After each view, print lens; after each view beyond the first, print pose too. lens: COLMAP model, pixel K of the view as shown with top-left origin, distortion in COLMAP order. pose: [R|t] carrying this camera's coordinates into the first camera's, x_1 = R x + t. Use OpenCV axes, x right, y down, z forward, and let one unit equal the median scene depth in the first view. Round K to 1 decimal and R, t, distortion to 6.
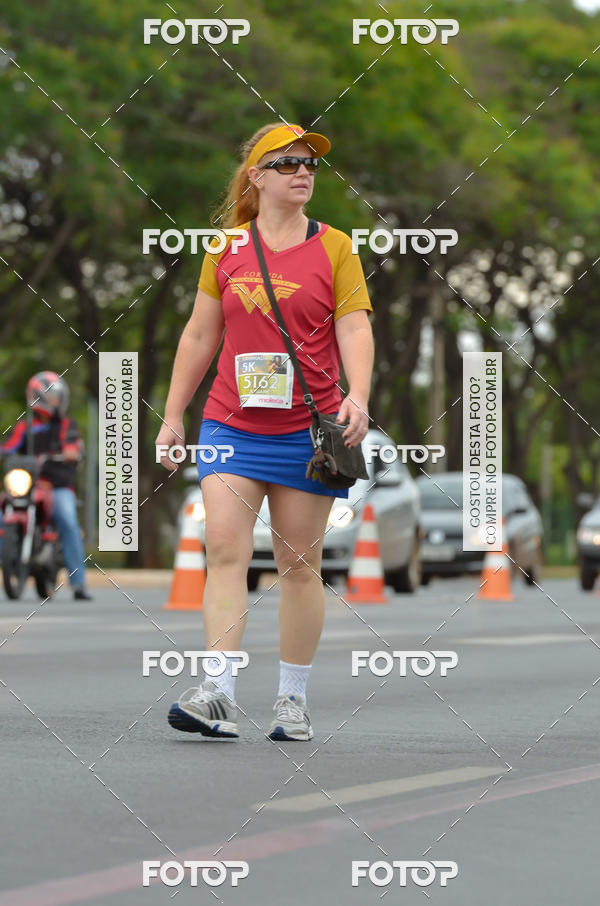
lens RADIAL K [[6479.4, 0, 304.3], [0, 6479.4, 456.7], [0, 0, 1]] dist [0.359032, 0.000000]
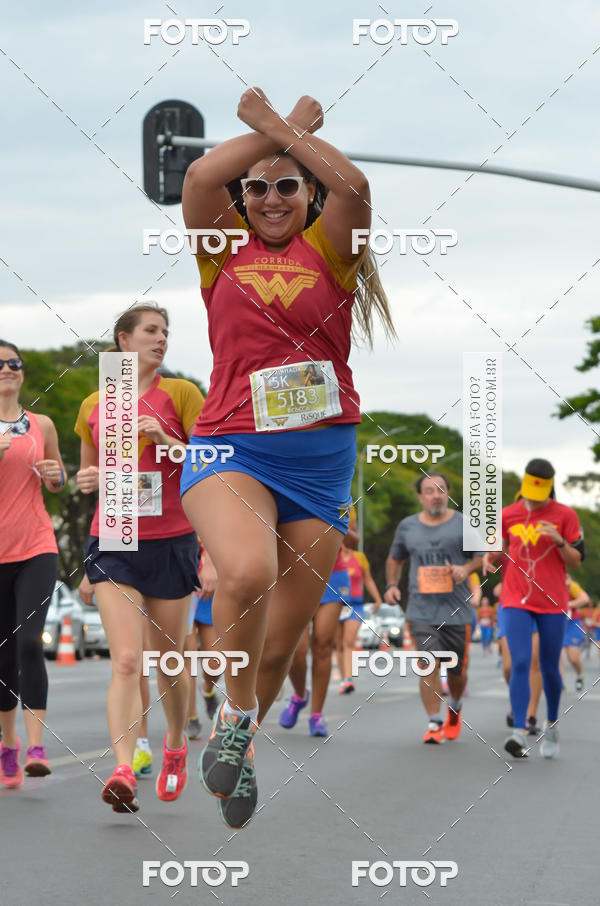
lens RADIAL K [[6479.4, 0, 299.5], [0, 6479.4, 451.5], [0, 0, 1]] dist [0.359032, 0.000000]
pose [[0.999859, -0.013535, -0.009963, 0.103601], [0.013390, 0.999805, -0.014525, -0.014043], [0.010157, 0.014389, 0.999845, -1.029542]]
